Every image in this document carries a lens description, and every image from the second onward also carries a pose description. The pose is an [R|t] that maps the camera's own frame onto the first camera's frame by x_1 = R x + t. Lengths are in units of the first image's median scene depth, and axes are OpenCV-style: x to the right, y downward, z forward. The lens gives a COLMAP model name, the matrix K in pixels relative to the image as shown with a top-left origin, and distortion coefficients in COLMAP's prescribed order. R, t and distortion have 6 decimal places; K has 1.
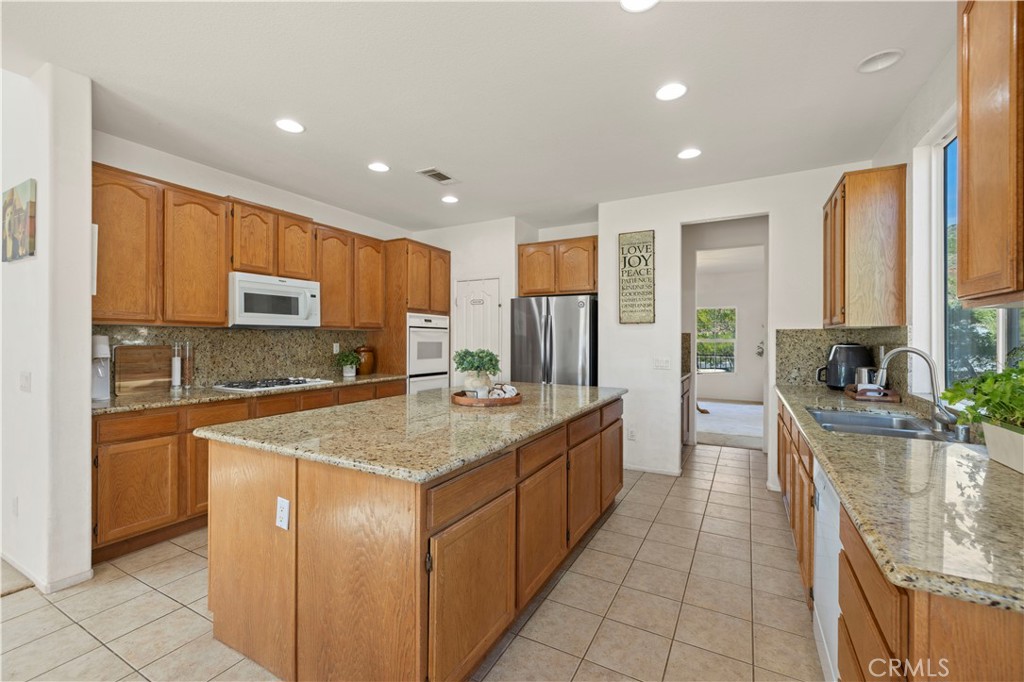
lens RADIAL K [[440.0, 0, 489.1], [0, 440.0, 340.8], [0, 0, 1]] dist [-0.002706, -0.000059]
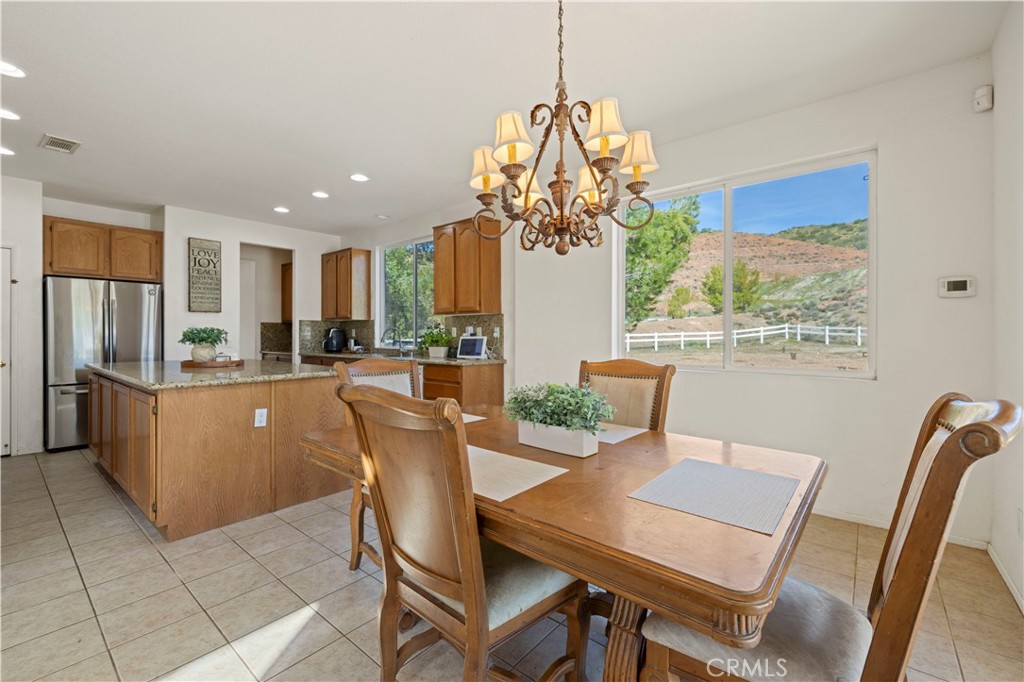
lens RADIAL K [[440.0, 0, 510.5], [0, 440.0, 337.1], [0, 0, 1]] dist [-0.002706, -0.000059]
pose [[0.181992, -0.005584, 0.983284, -0.756576], [0.004833, 0.999977, 0.004784, 0.031186], [-0.983288, 0.003882, 0.182014, -0.095867]]
